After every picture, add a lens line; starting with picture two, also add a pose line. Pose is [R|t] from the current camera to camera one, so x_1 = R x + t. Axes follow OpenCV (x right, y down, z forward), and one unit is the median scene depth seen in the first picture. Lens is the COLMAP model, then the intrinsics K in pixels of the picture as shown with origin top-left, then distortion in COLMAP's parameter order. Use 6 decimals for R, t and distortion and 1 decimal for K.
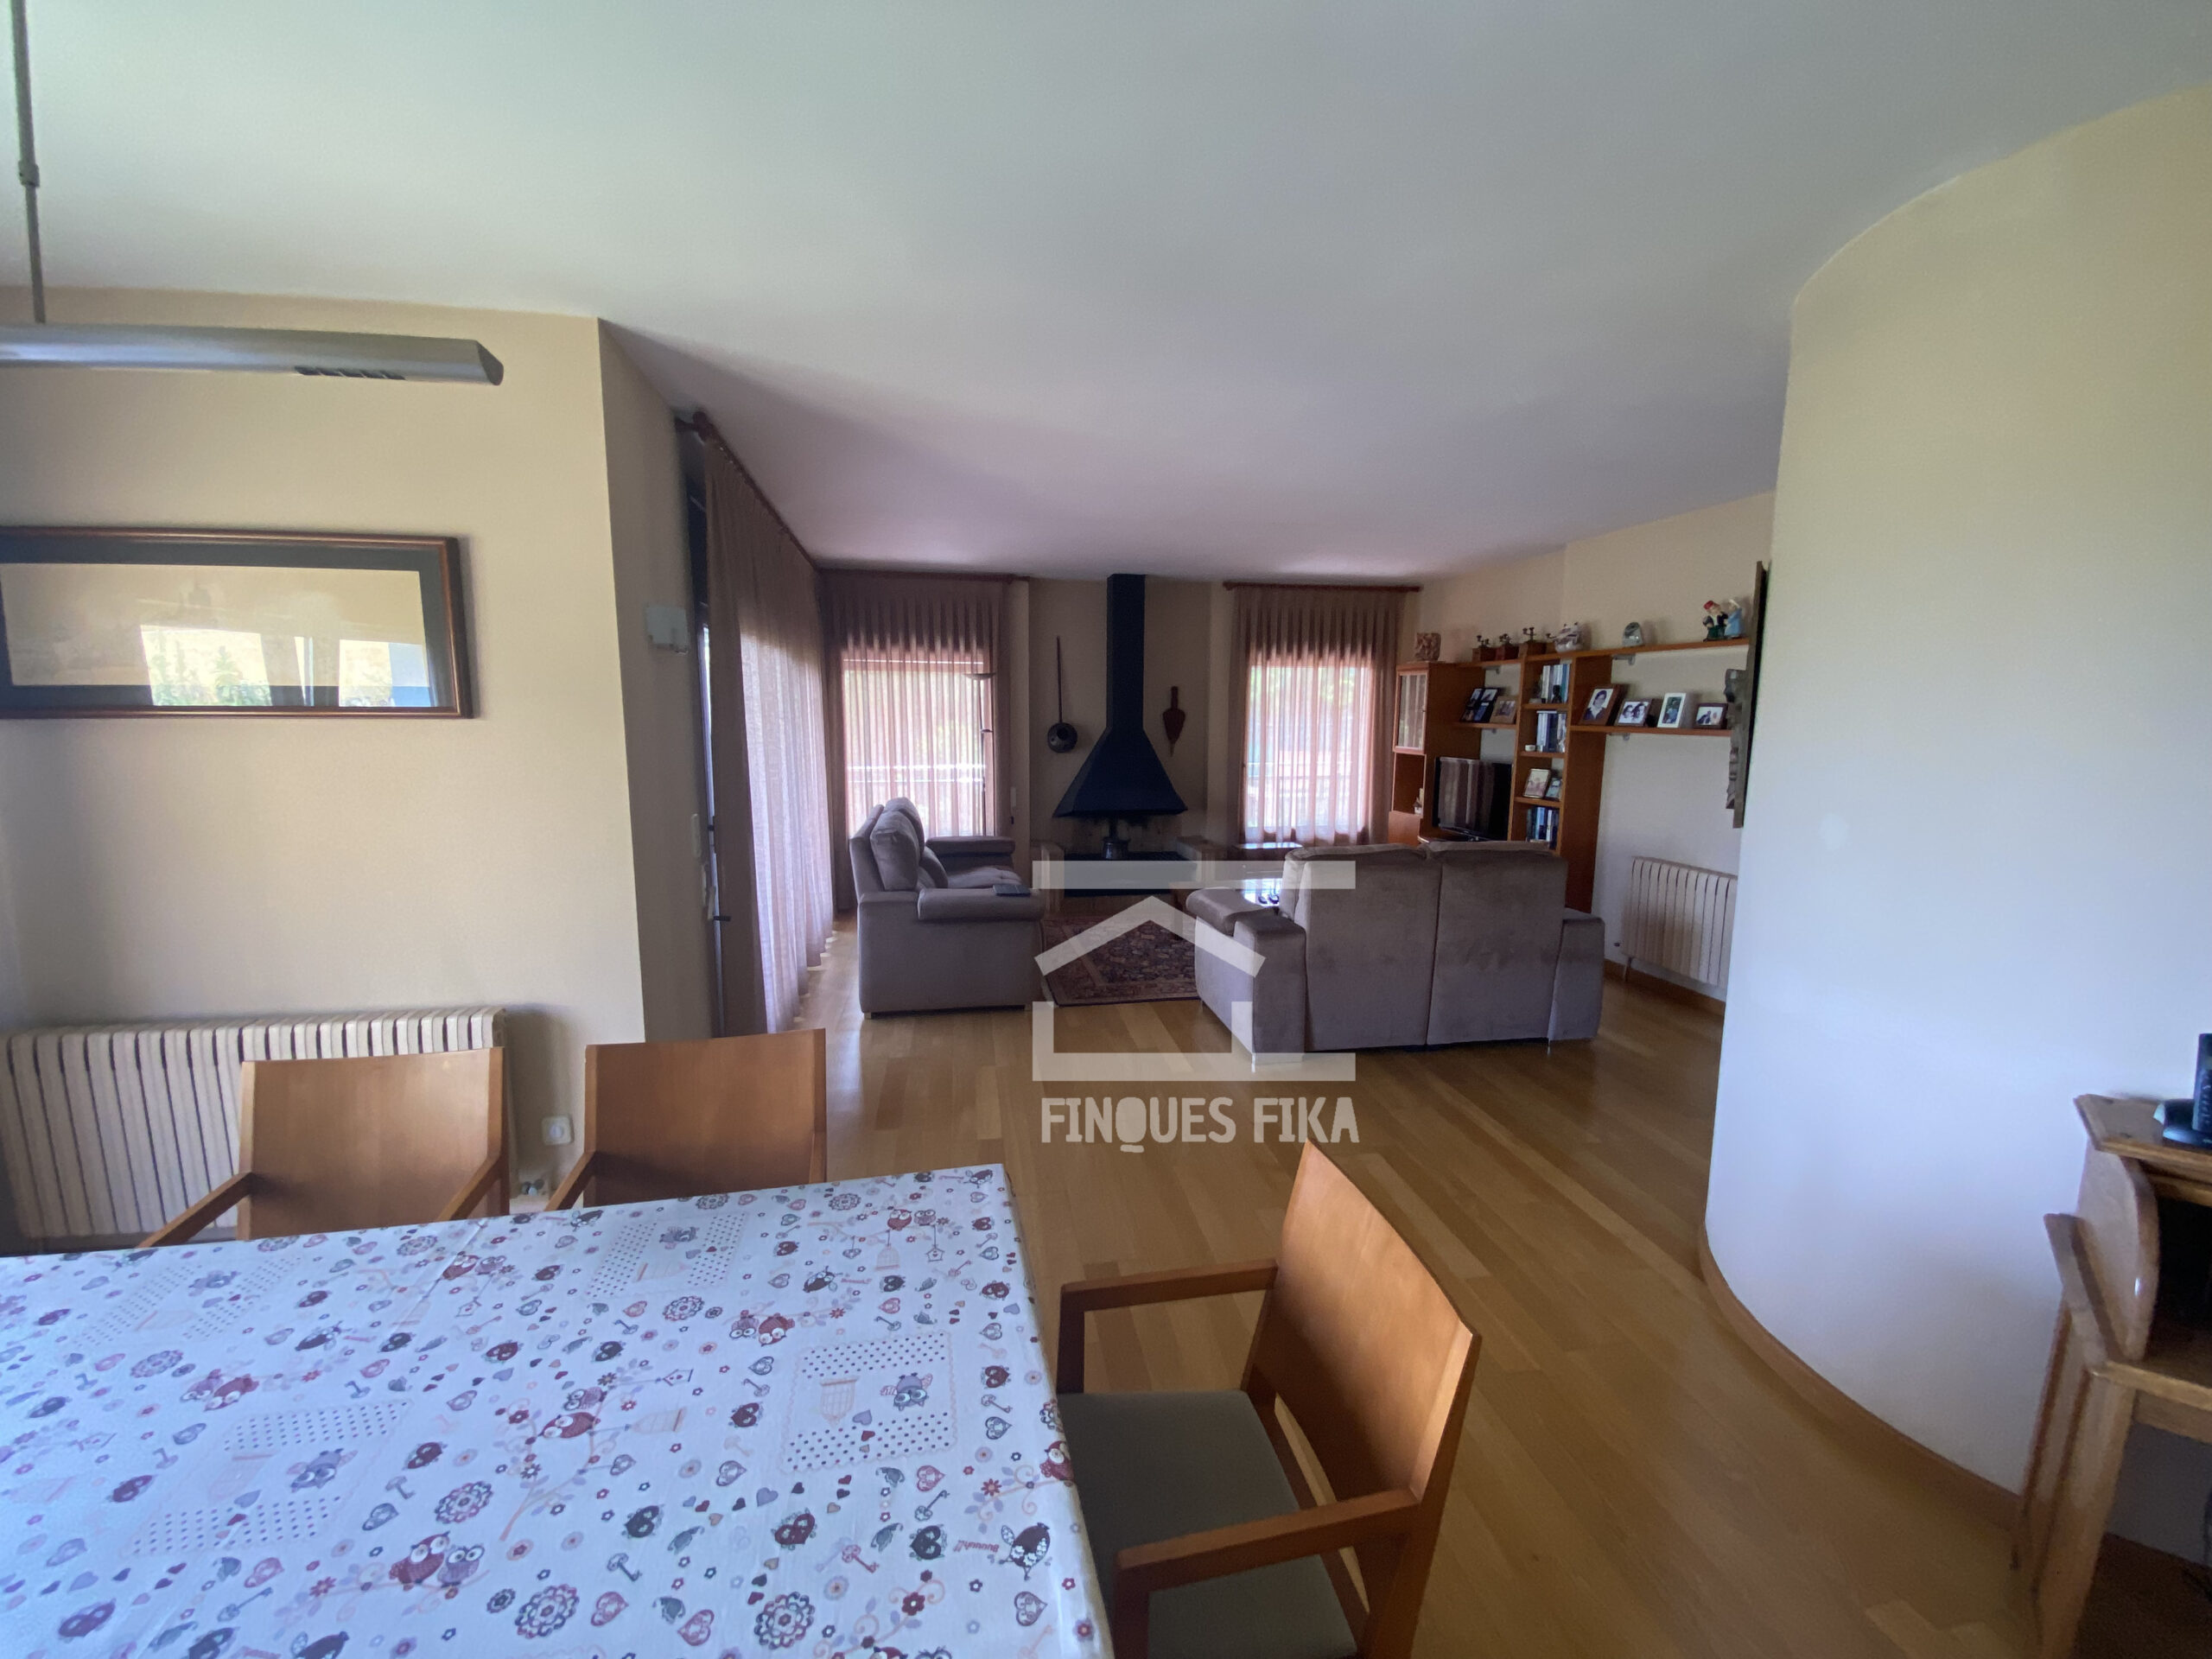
lens RADIAL K [[879.6, 0, 1094.9], [0, 879.6, 815.7], [0, 0, 1]] dist [-0.007362, -0.002036]
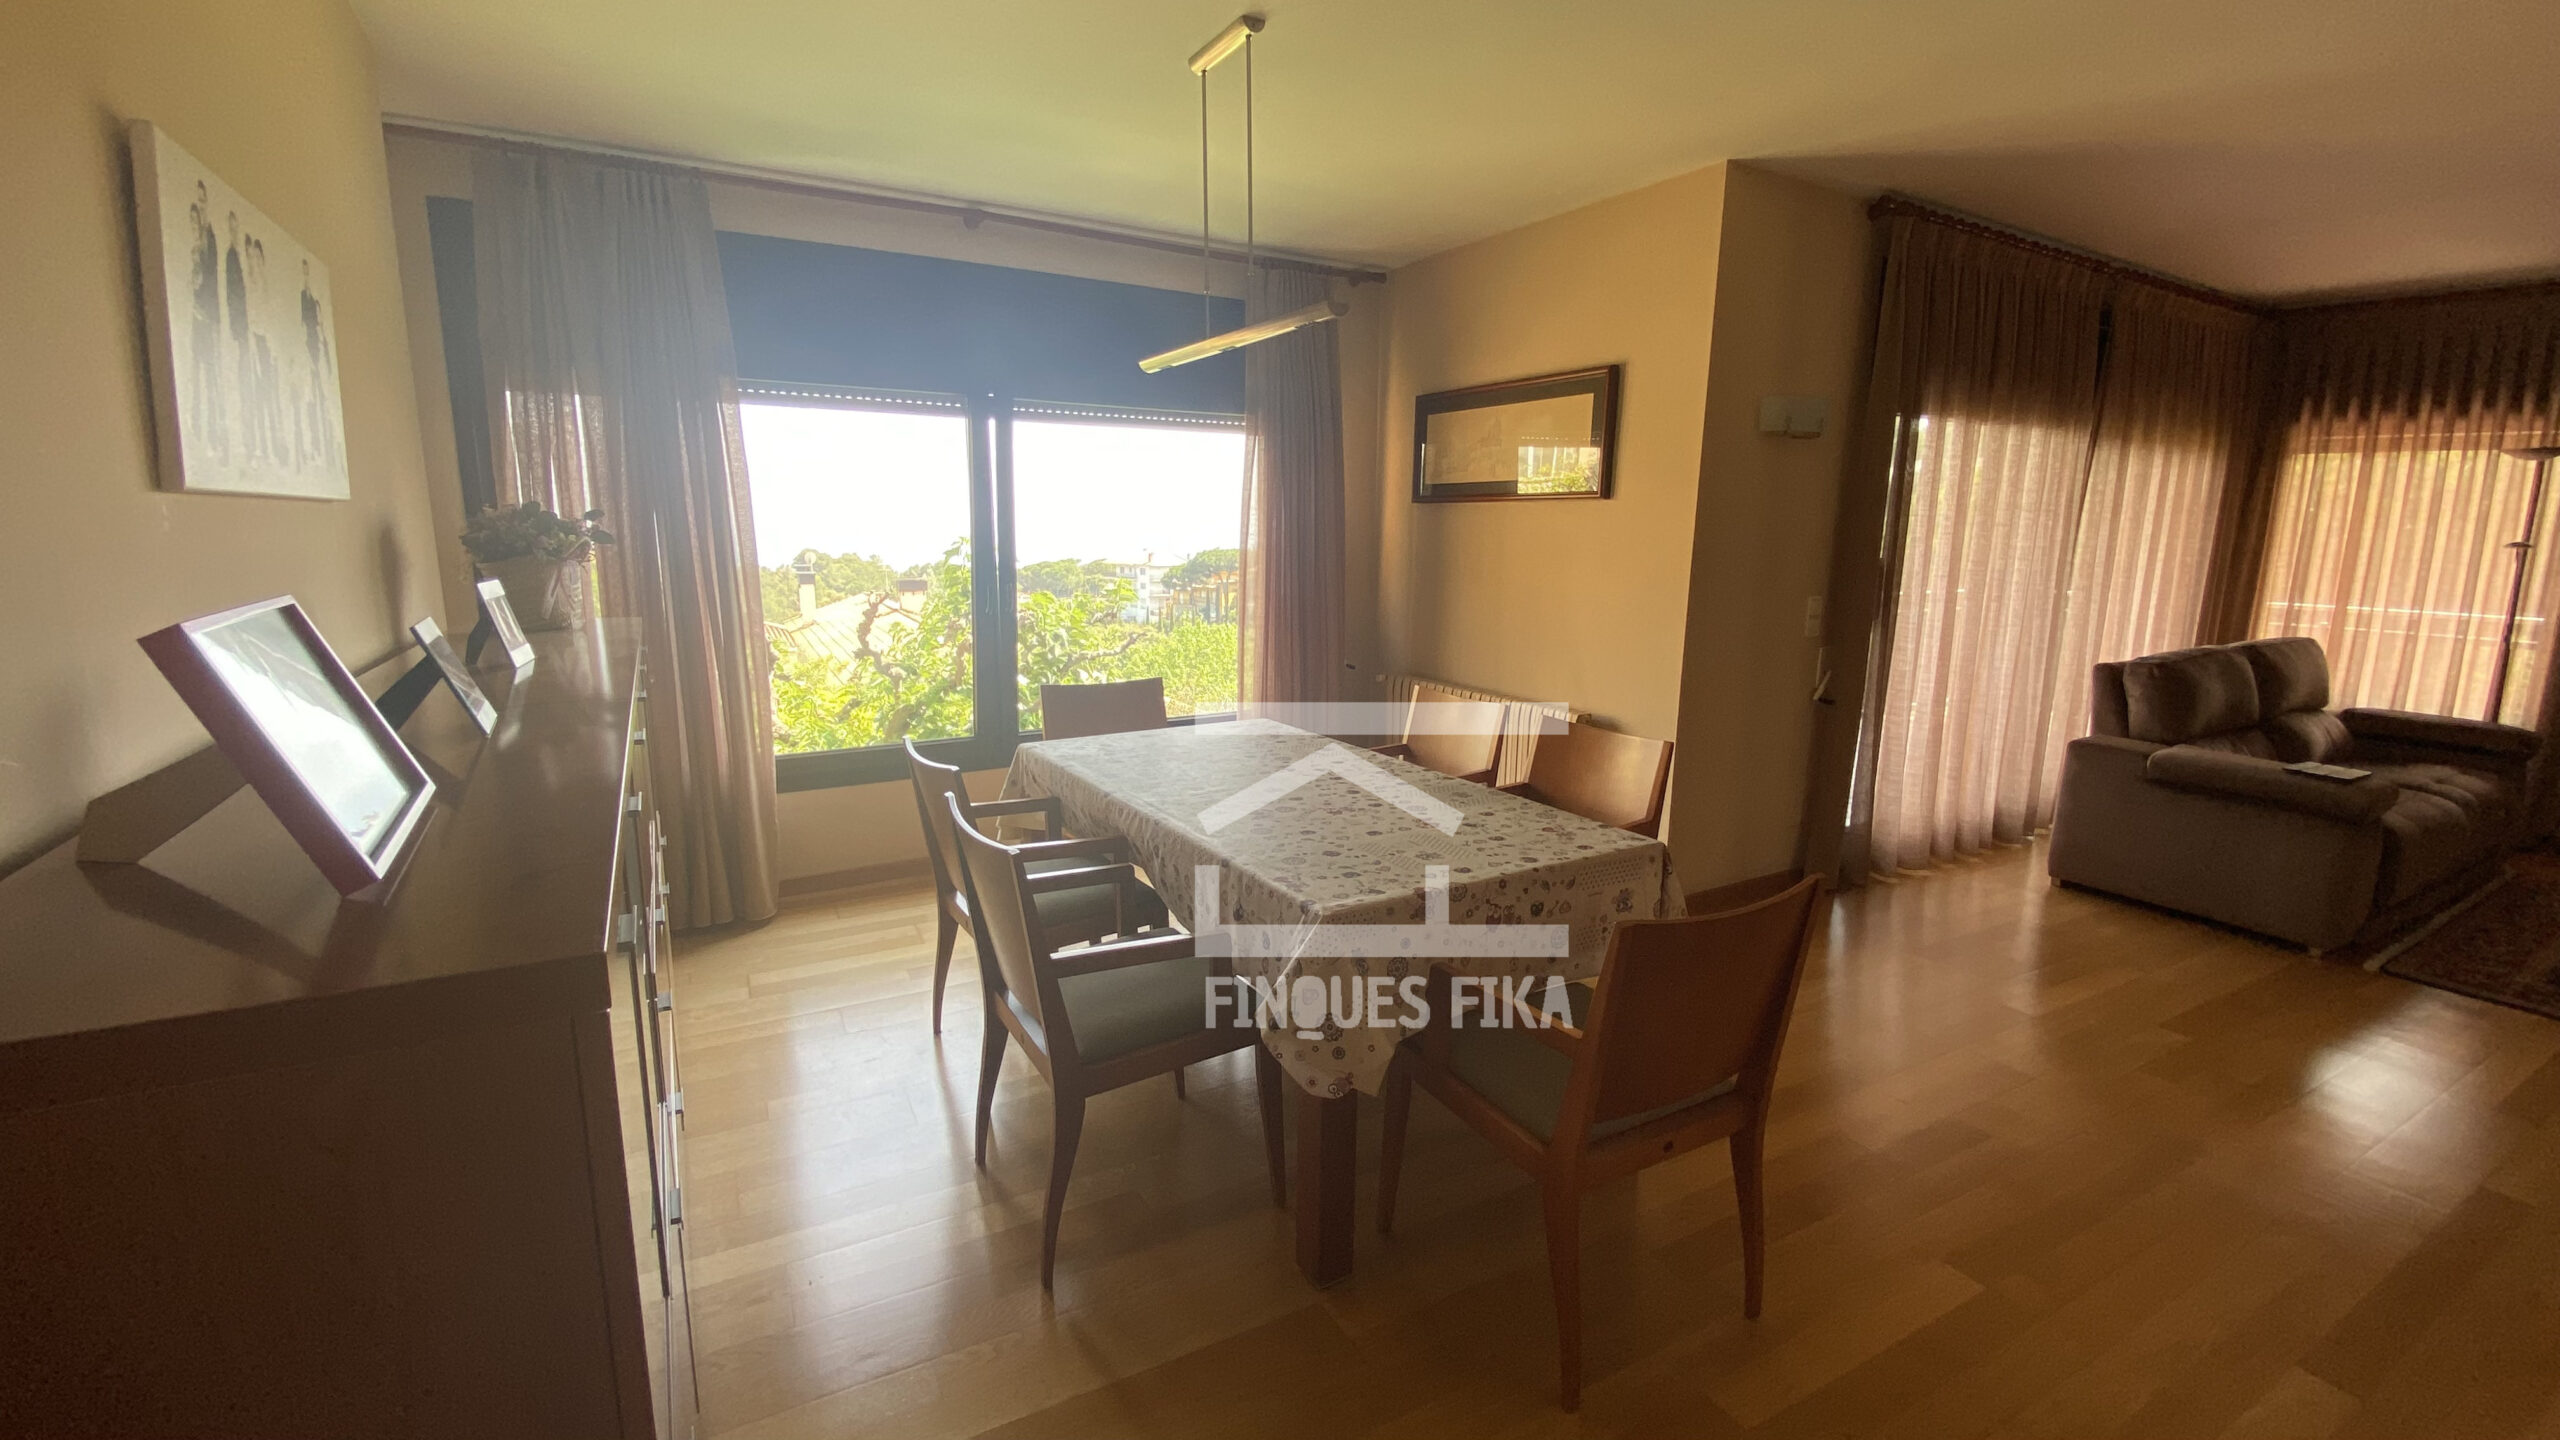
lens RADIAL K [[1032.7, 0, 1306.4], [0, 1032.7, 711.1], [0, 0, 1]] dist [-0.003818, -0.005765]
pose [[0.333832, 0.177220, -0.925824, 0.284613], [-0.125589, 0.981774, 0.142645, 0.019628], [0.934229, 0.068654, 0.350004, 0.004354]]
